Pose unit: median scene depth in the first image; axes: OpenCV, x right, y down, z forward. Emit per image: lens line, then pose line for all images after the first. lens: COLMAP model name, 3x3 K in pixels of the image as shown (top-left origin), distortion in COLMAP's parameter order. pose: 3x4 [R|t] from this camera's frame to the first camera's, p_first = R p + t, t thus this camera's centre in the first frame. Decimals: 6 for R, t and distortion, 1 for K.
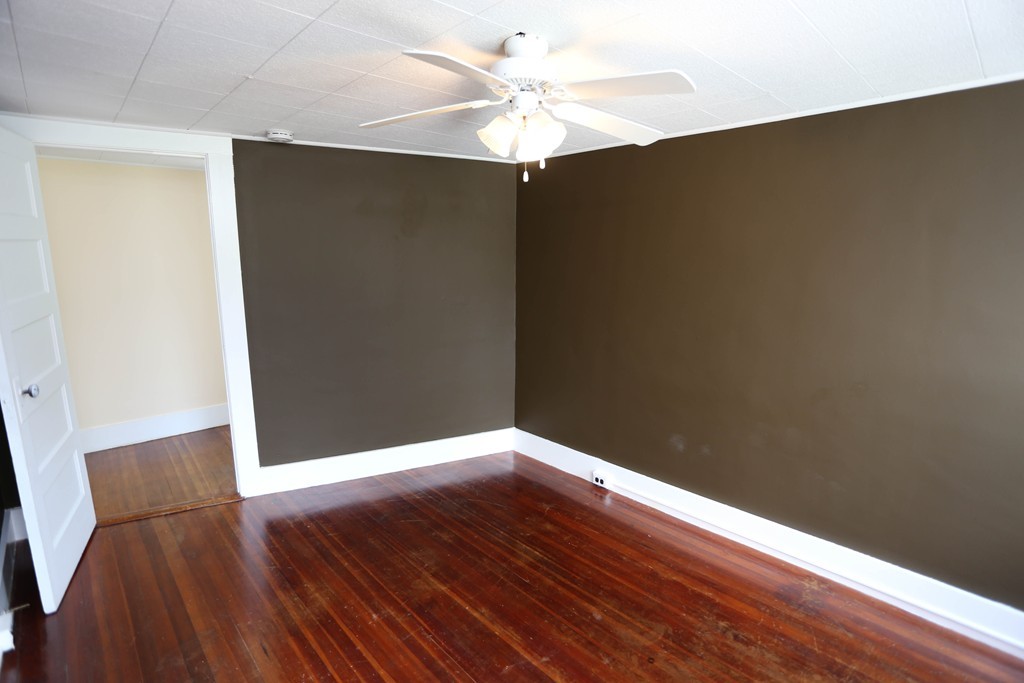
lens RADIAL K [[500.2, 0, 521.0], [0, 500.2, 343.2], [0, 0, 1]] dist [-0.044281, 0.010000]
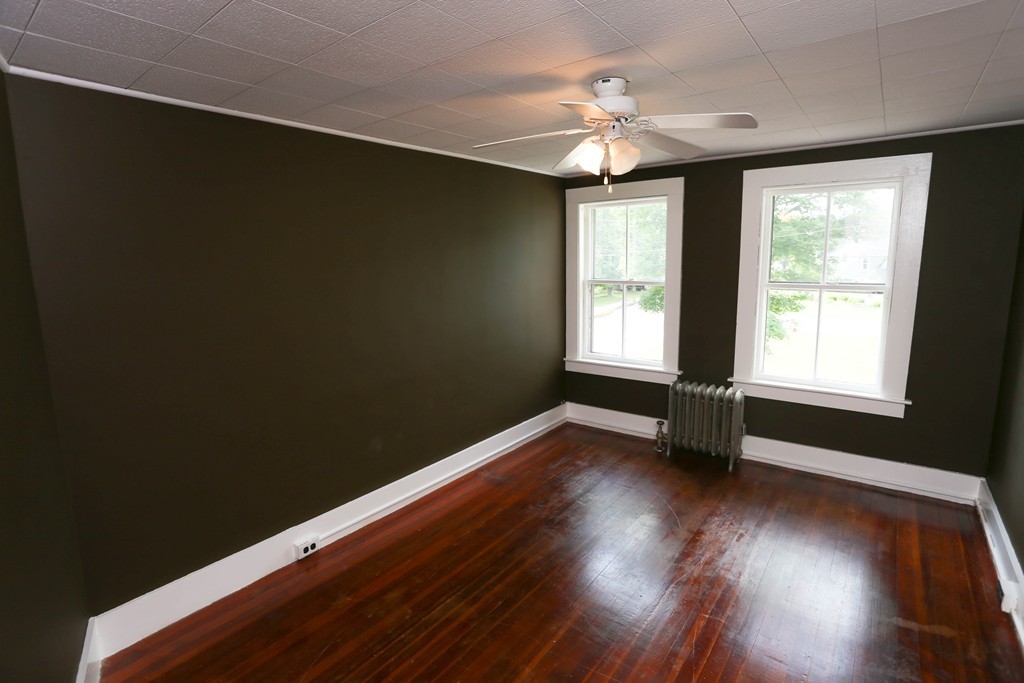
lens RADIAL K [[500.2, 0, 520.0], [0, 500.2, 338.6], [0, 0, 1]] dist [-0.044281, 0.010000]
pose [[-0.159160, -0.159571, 0.974272, -0.751116], [0.196278, 0.962037, 0.189631, -0.154157], [-0.967545, 0.221410, -0.121798, 0.883362]]
